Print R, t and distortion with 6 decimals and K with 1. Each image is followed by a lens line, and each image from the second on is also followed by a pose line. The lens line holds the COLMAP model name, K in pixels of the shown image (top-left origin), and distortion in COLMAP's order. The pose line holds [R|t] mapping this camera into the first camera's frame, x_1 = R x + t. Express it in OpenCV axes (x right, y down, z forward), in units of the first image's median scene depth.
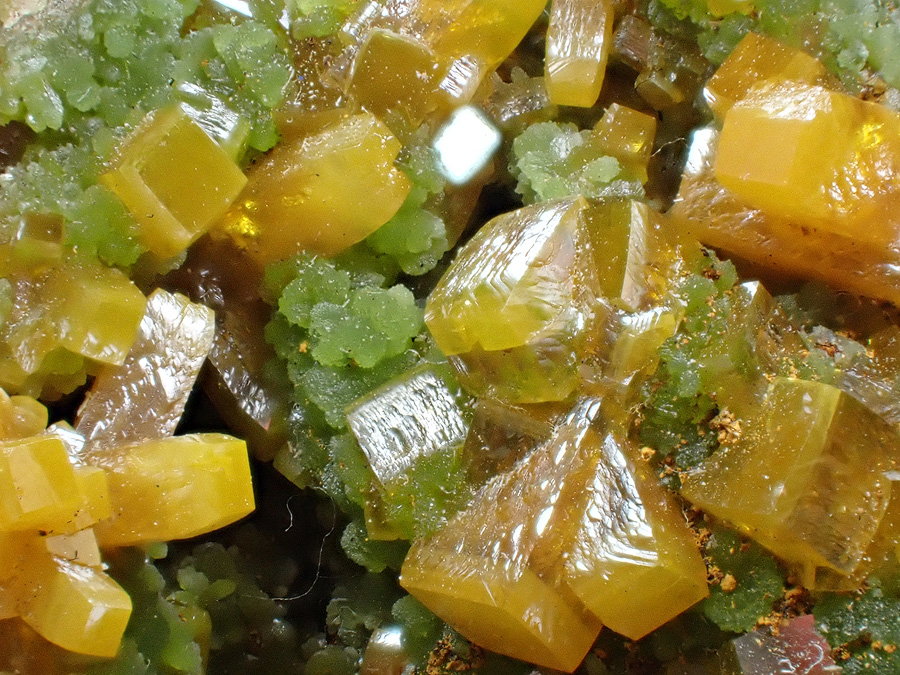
lens RADIAL K [[2966.3, 0, 450.0], [0, 2966.3, 337.5], [0, 0, 1]] dist [0.185806, 0.335135]
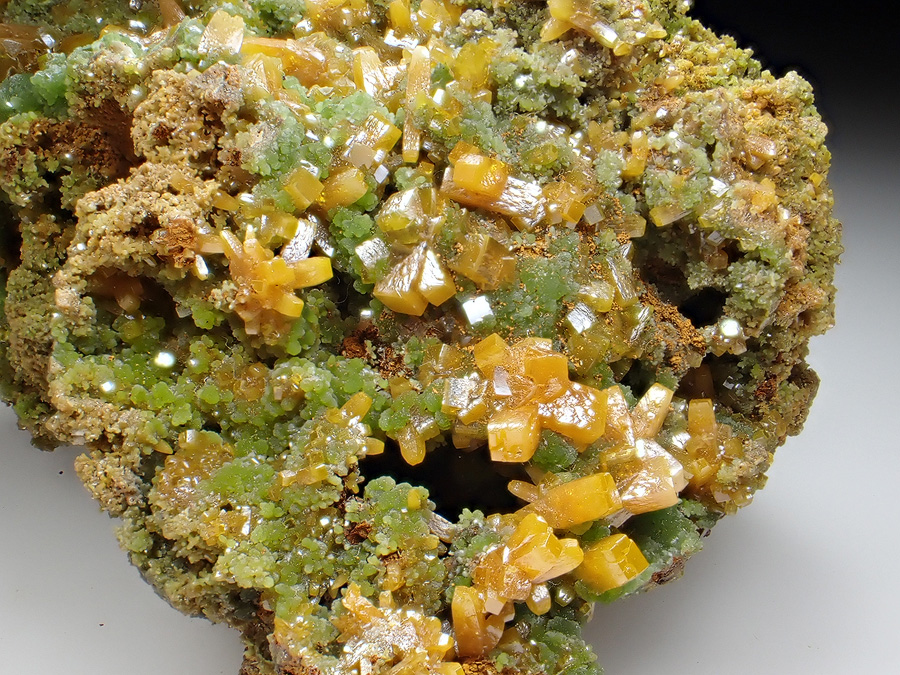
lens RADIAL K [[1150.8, 0, 450.0], [0, 1150.8, 337.5], [0, 0, 1]] dist [-0.017287, -0.008141]
pose [[0.989938, -0.058421, 0.128879, -0.107866], [0.047858, 0.995350, 0.083593, 0.020337], [-0.133164, -0.076584, 0.988131, -0.421487]]
